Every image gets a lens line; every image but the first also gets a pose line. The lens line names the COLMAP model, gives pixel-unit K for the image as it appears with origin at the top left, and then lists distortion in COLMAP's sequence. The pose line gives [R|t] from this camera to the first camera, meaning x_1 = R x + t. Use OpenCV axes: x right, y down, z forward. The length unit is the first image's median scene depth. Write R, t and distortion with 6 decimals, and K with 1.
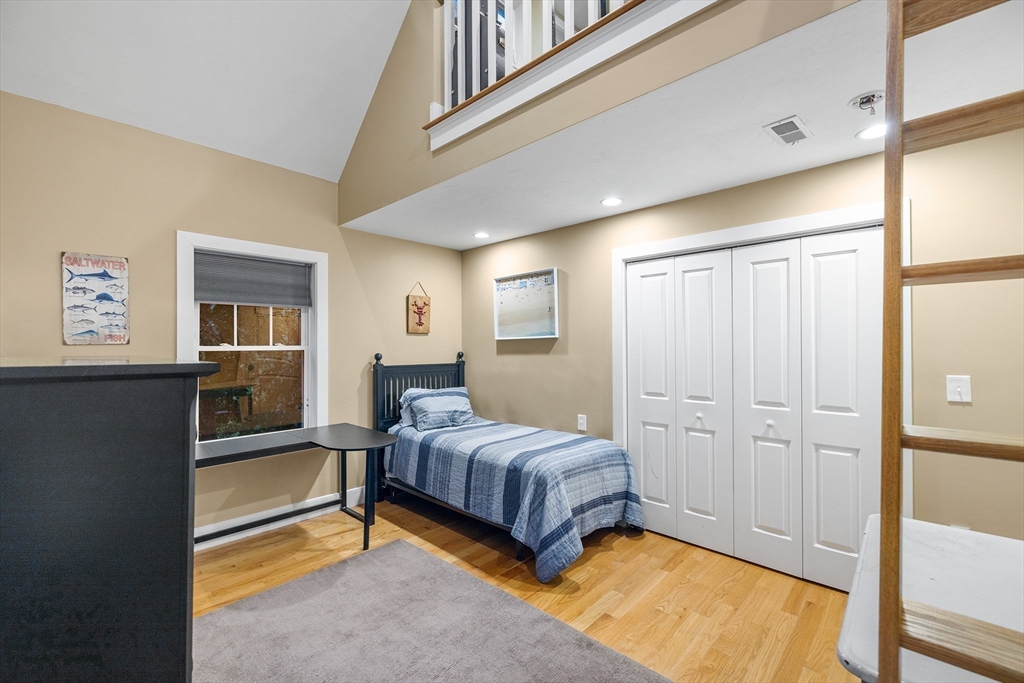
lens RADIAL K [[431.5, 0, 508.2], [0, 431.5, 340.1], [0, 0, 1]] dist [-0.000466, -0.000446]
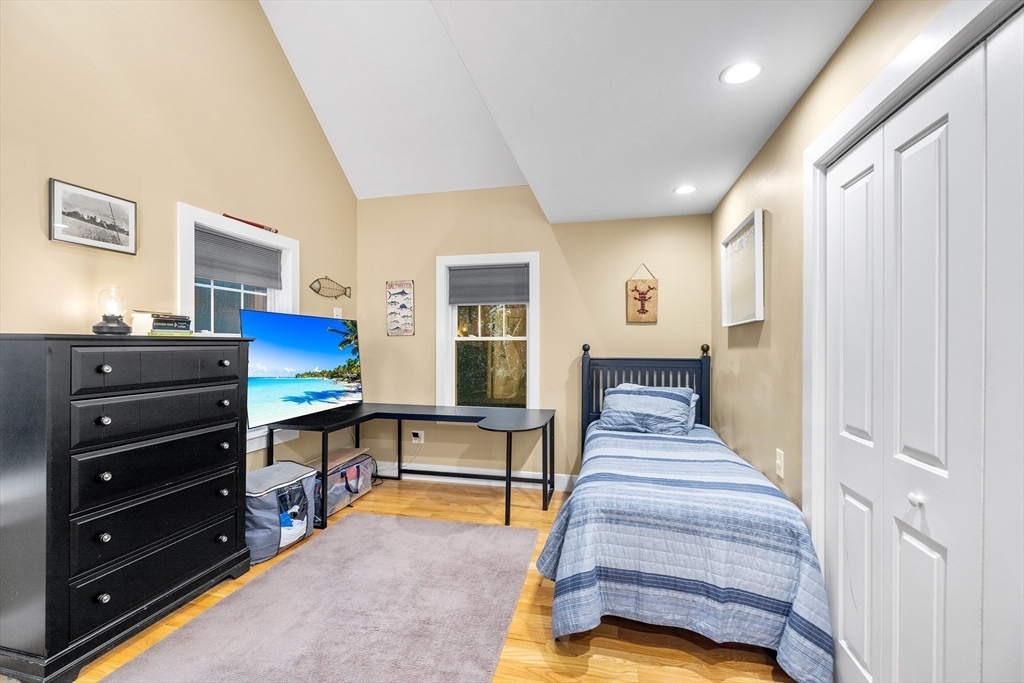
lens RADIAL K [[431.5, 0, 506.7], [0, 431.5, 343.5], [0, 0, 1]] dist [-0.000466, -0.000446]
pose [[0.502710, 0.005269, -0.864439, 0.566120], [0.007591, 0.999916, 0.010509, 0.022362], [0.864422, -0.011845, 0.502628, 0.444717]]
